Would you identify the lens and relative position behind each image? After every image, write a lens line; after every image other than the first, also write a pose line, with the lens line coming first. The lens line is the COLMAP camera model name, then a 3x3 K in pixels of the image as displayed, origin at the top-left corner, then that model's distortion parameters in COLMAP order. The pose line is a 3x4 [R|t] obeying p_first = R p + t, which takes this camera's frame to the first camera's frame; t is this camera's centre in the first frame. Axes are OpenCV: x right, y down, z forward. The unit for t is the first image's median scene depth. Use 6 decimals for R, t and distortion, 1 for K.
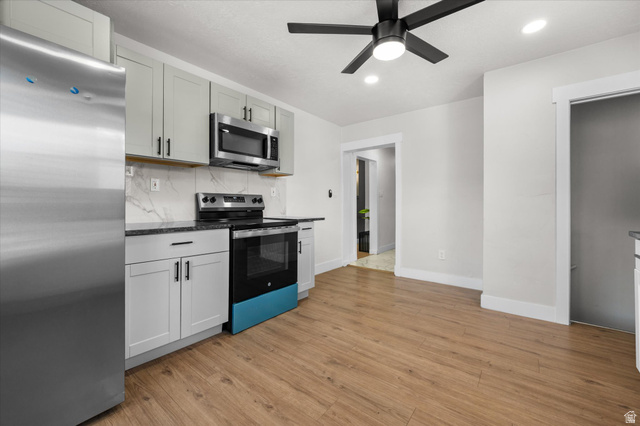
lens RADIAL K [[263.2, 0, 319.2], [0, 263.2, 203.0], [0, 0, 1]] dist [-0.001320, -0.000177]
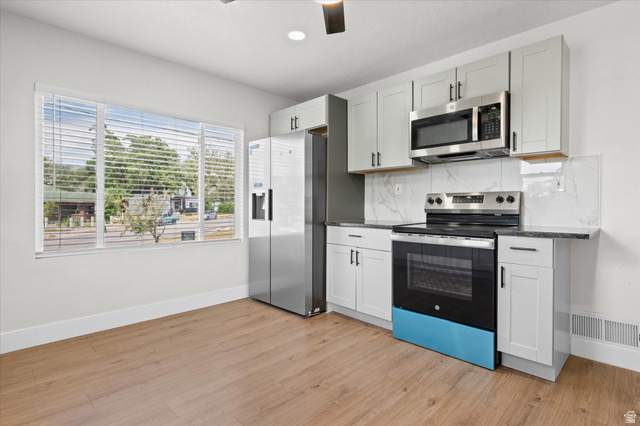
lens RADIAL K [[306.8, 0, 304.3], [0, 306.8, 207.1], [0, 0, 1]] dist [-0.000489, 0.000056]
pose [[-0.128382, 0.001519, -0.991724, 0.918588], [0.006012, 0.999982, 0.000753, 0.008753], [0.991707, -0.005865, -0.128389, 0.874279]]
